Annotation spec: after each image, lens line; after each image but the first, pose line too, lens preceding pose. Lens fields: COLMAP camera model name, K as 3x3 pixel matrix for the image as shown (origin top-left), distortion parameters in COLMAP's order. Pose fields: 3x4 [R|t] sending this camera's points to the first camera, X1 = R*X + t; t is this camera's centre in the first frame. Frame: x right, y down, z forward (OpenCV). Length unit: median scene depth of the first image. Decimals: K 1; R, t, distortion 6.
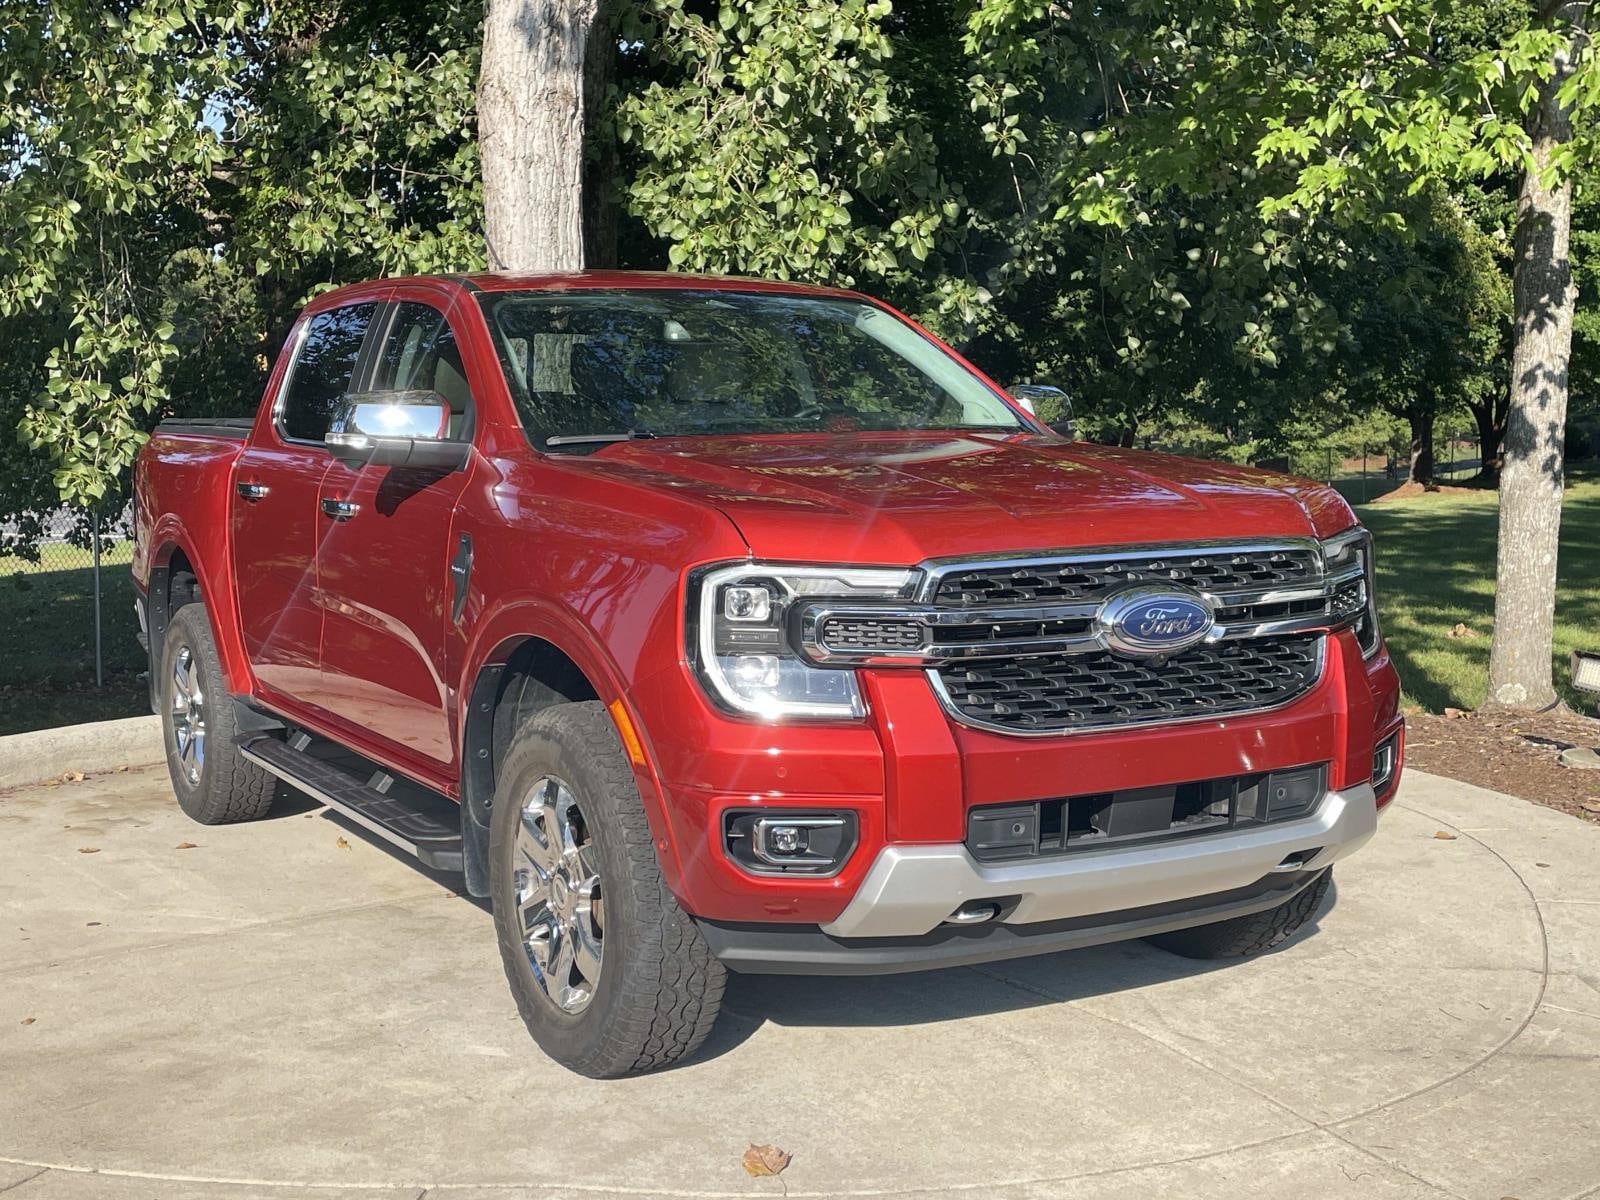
lens RADIAL K [[2084.3, 0, 800.4], [0, 2084.3, 607.1], [0, 0, 1]] dist [0.086715, 0.000000]
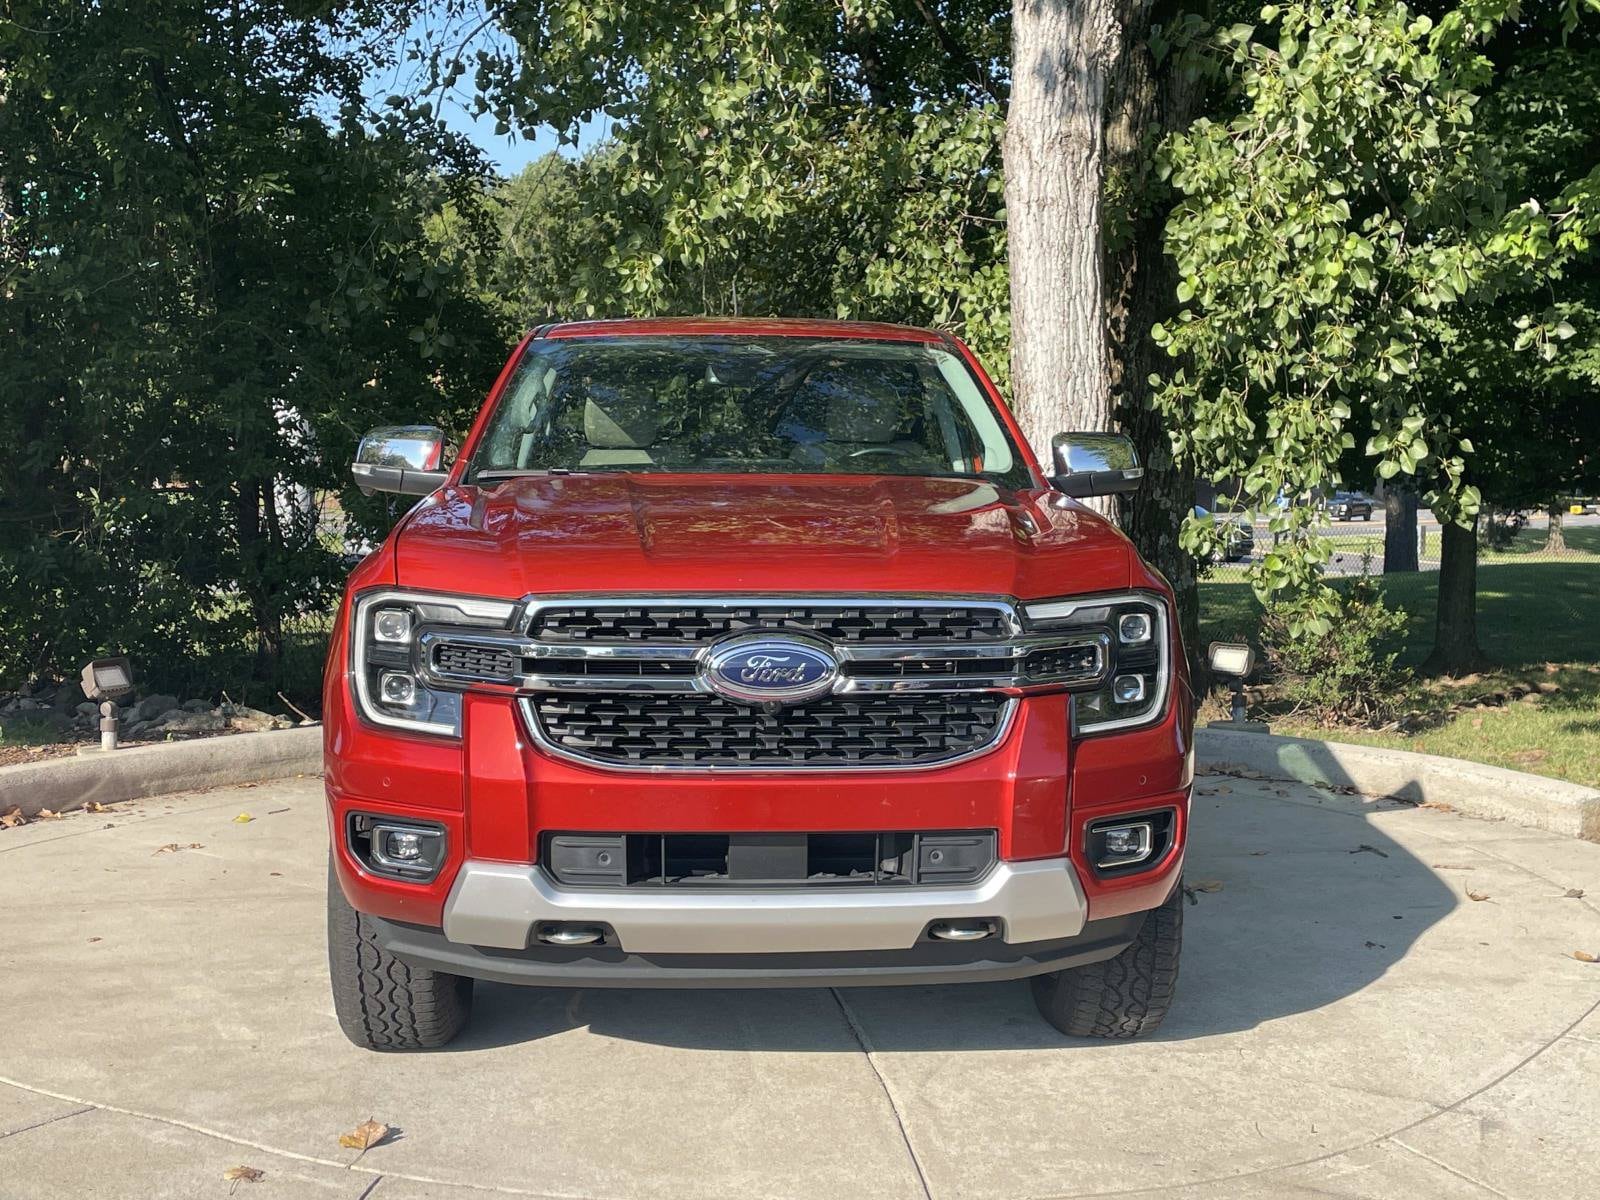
lens RADIAL K [[2084.3, 0, 811.6], [0, 2084.3, 605.6], [0, 0, 1]] dist [0.086715, 0.000000]
pose [[0.895443, 0.054375, -0.441842, 0.231172], [-0.061663, 0.998095, -0.002138, -0.008226], [0.440884, 0.029160, 0.897090, 0.040604]]
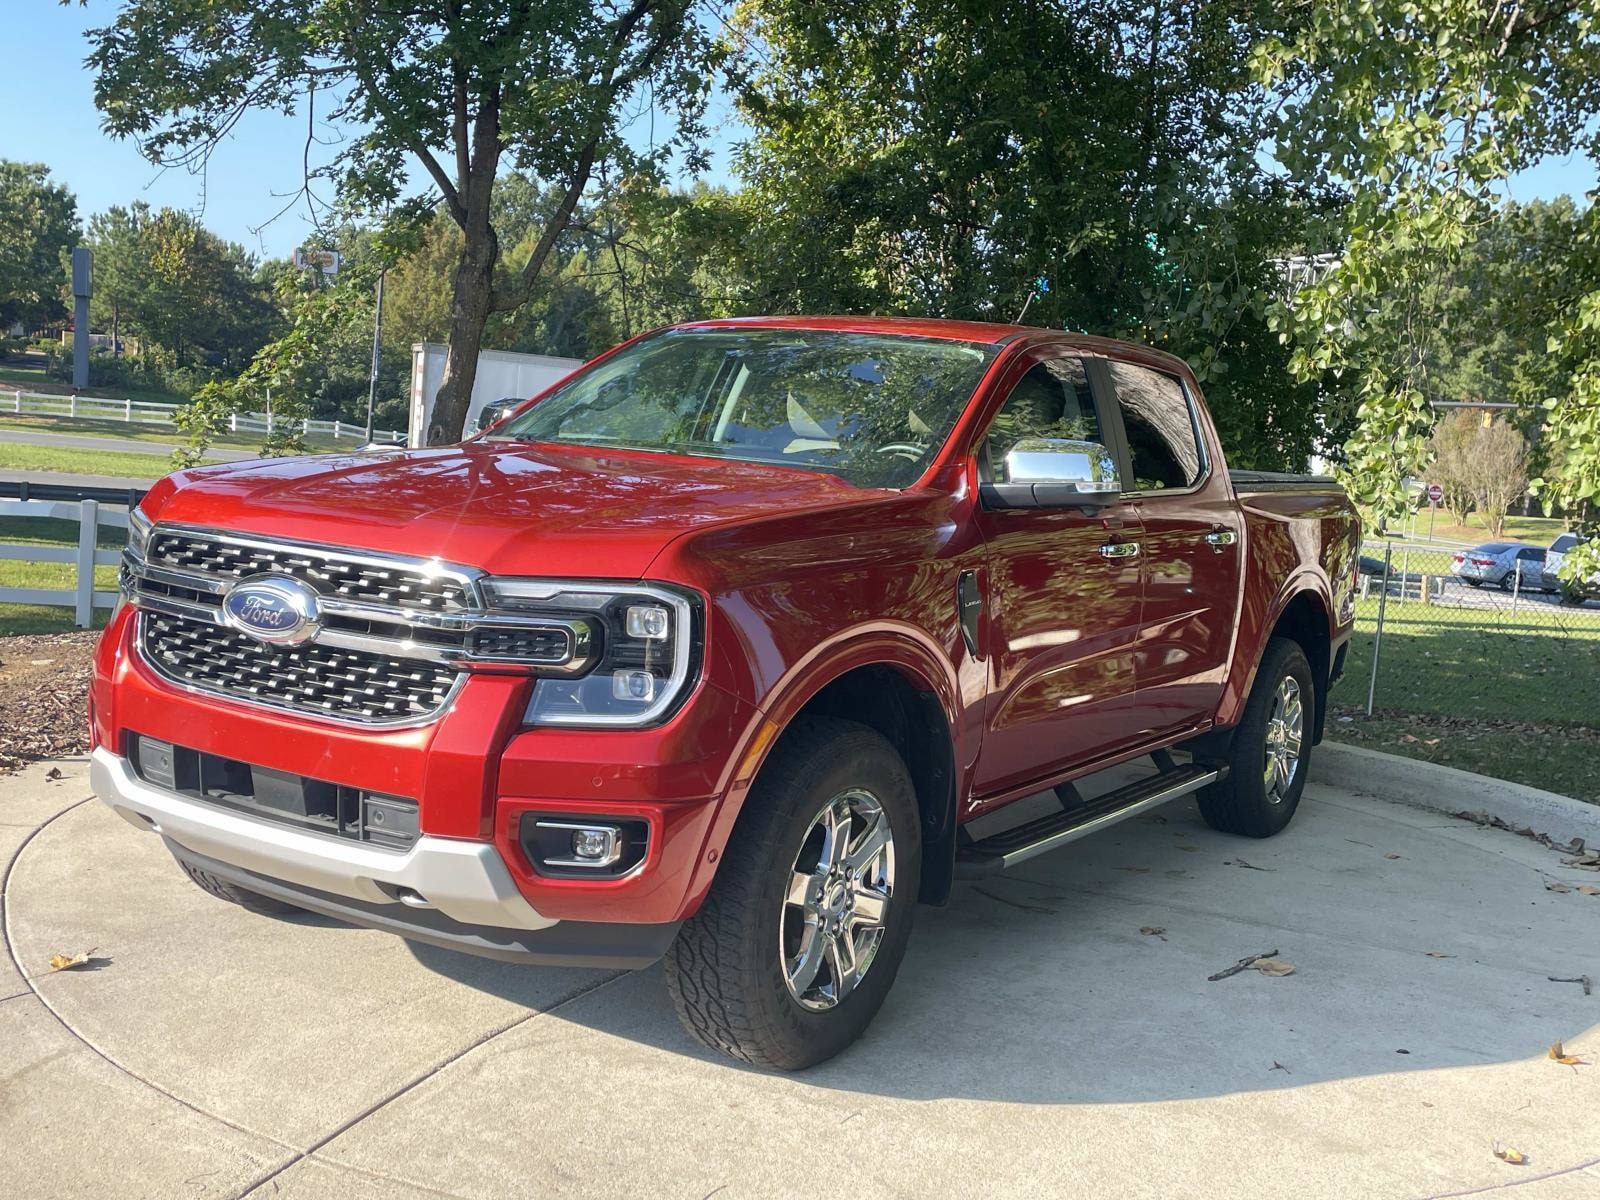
lens RADIAL K [[1744.5, 0, 796.0], [0, 1744.5, 587.5], [0, 0, 1]] dist [0.026721, 0.000000]
pose [[0.435024, 0.127826, -0.891299, 0.397287], [-0.162029, 0.984827, 0.062157, -0.038102], [0.885720, 0.117376, 0.449135, 0.307242]]
